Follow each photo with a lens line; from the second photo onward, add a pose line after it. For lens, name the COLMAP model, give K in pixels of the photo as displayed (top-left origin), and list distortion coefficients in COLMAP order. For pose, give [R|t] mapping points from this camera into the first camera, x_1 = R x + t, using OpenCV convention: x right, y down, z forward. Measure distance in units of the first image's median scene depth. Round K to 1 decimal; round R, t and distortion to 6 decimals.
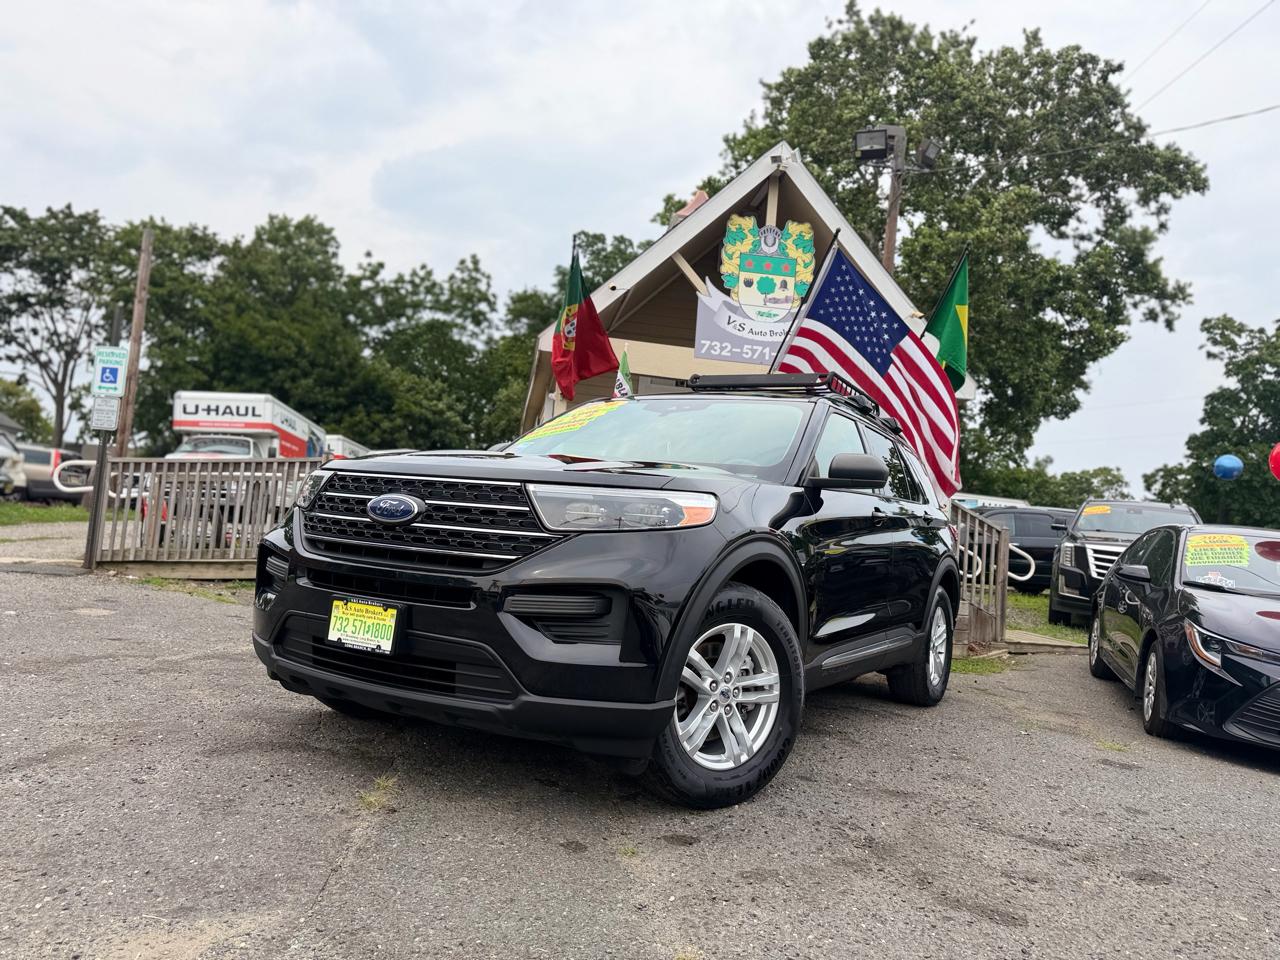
lens RADIAL K [[891.9, 0, 641.3], [0, 891.9, 485.2], [0, 0, 1]] dist [-0.002417, -0.006576]
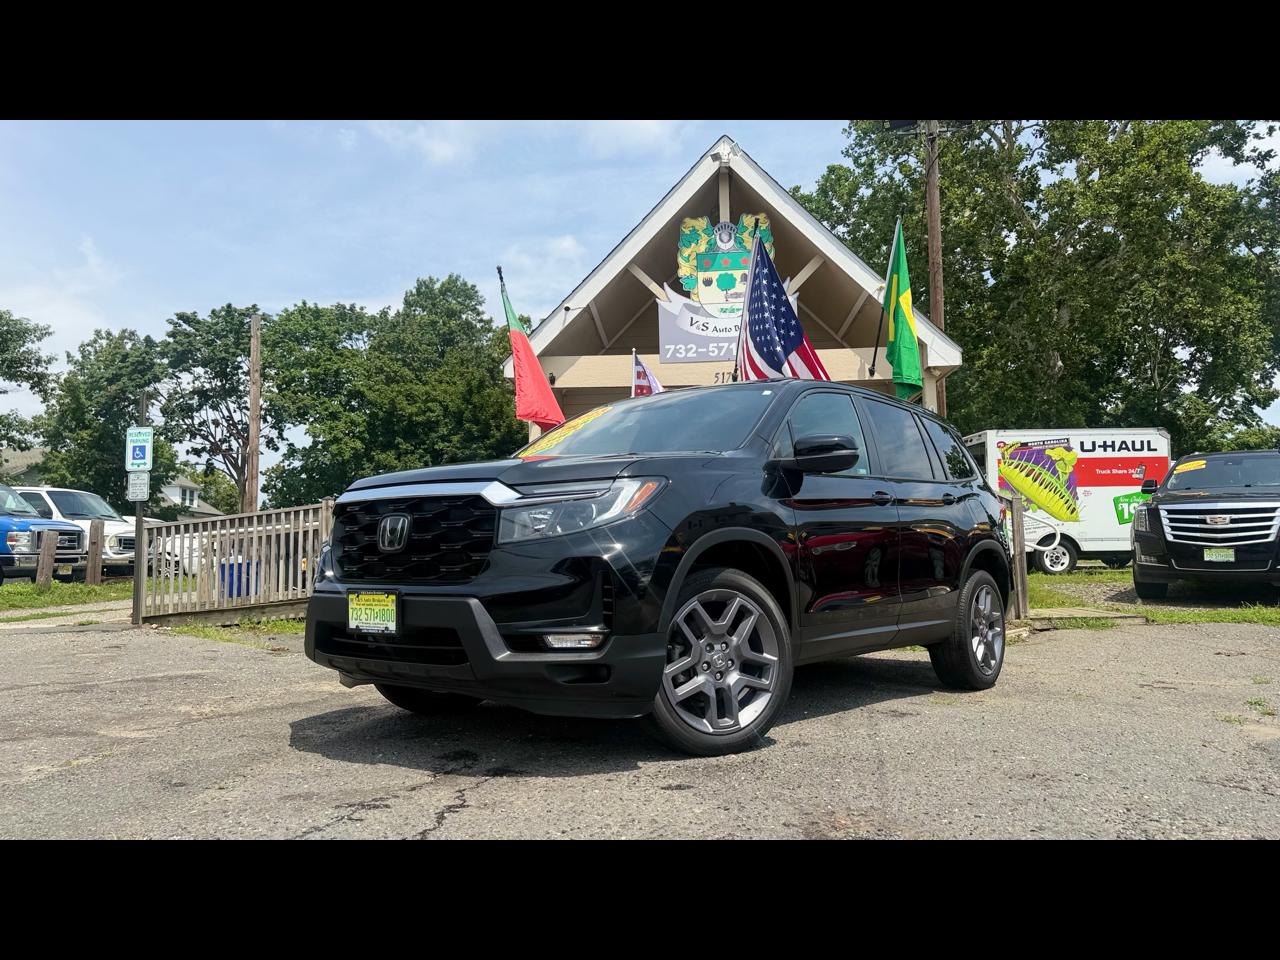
lens RADIAL K [[937.1, 0, 639.4], [0, 937.1, 478.3], [0, 0, 1]] dist [0.009257, -0.001781]
pose [[0.972833, -0.118812, -0.198692, 0.190957], [0.111482, 0.992620, -0.047721, 0.027656], [0.202896, 0.024273, 0.978899, -0.032600]]
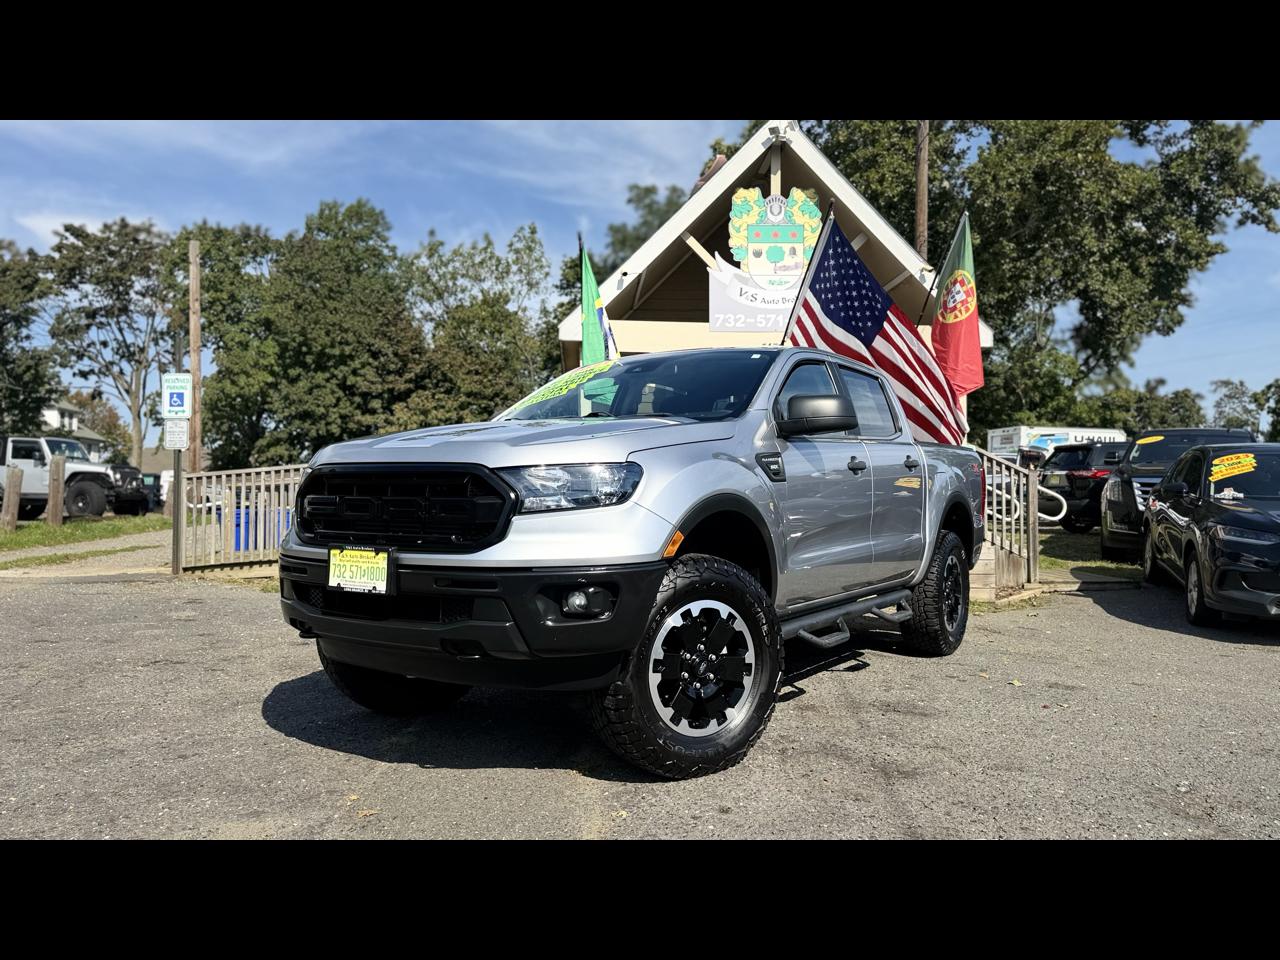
lens RADIAL K [[927.8, 0, 640.4], [0, 927.8, 482.3], [0, 0, 1]] dist [0.004120, -0.007866]
pose [[0.992919, -0.079244, -0.088495, 0.049863], [0.082590, 0.995976, 0.034805, -0.010273], [0.085381, -0.041867, 0.995468, -0.074987]]
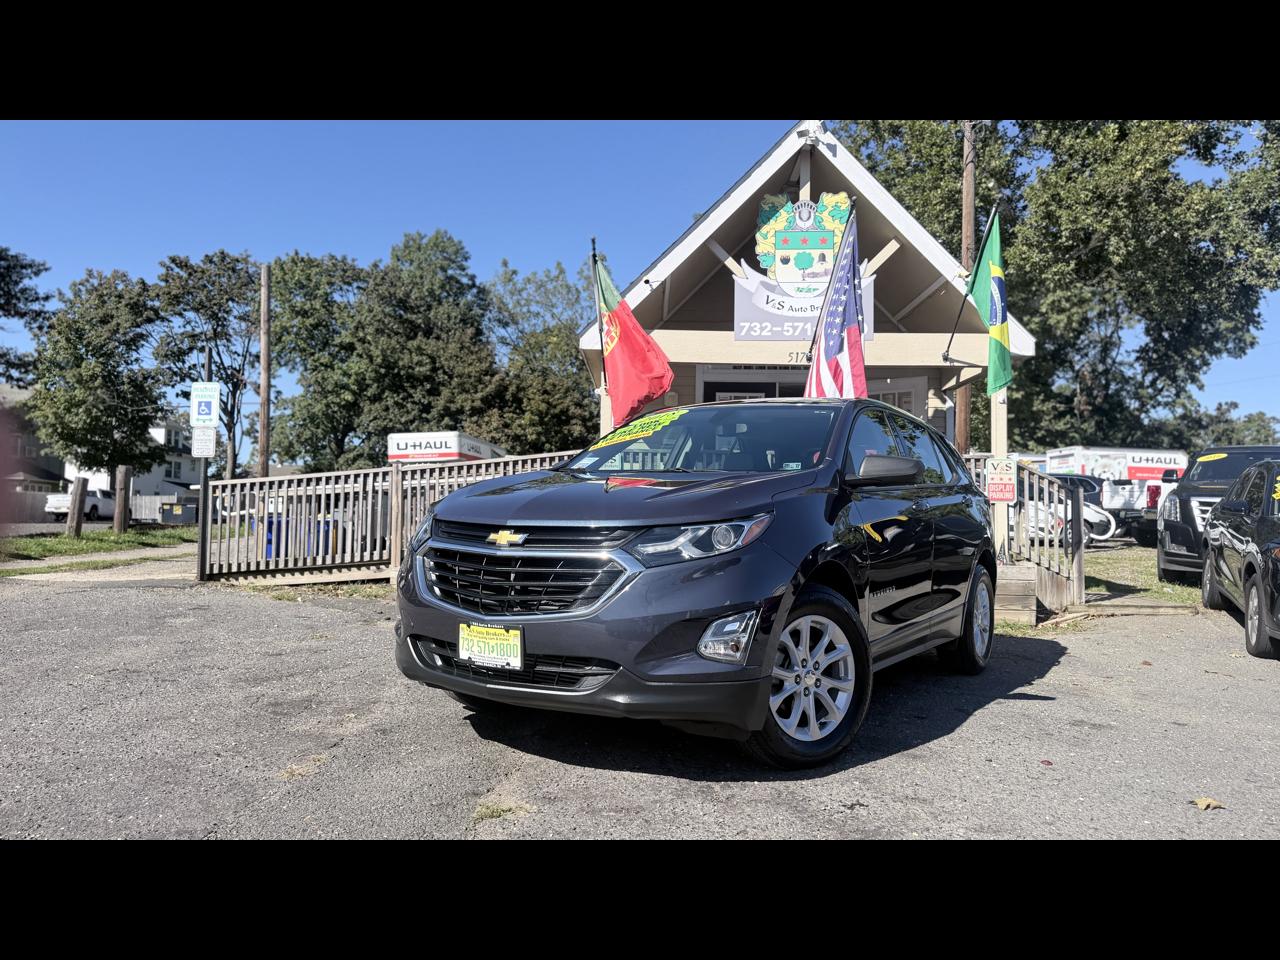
lens RADIAL K [[889.0, 0, 640.9], [0, 889.0, 485.5], [0, 0, 1]] dist [0.007267, -0.003544]
pose [[0.984154, -0.071505, -0.162260, 0.087568], [0.074384, 0.997161, 0.011726, 0.001061], [0.160961, -0.023609, 0.986678, -0.014449]]
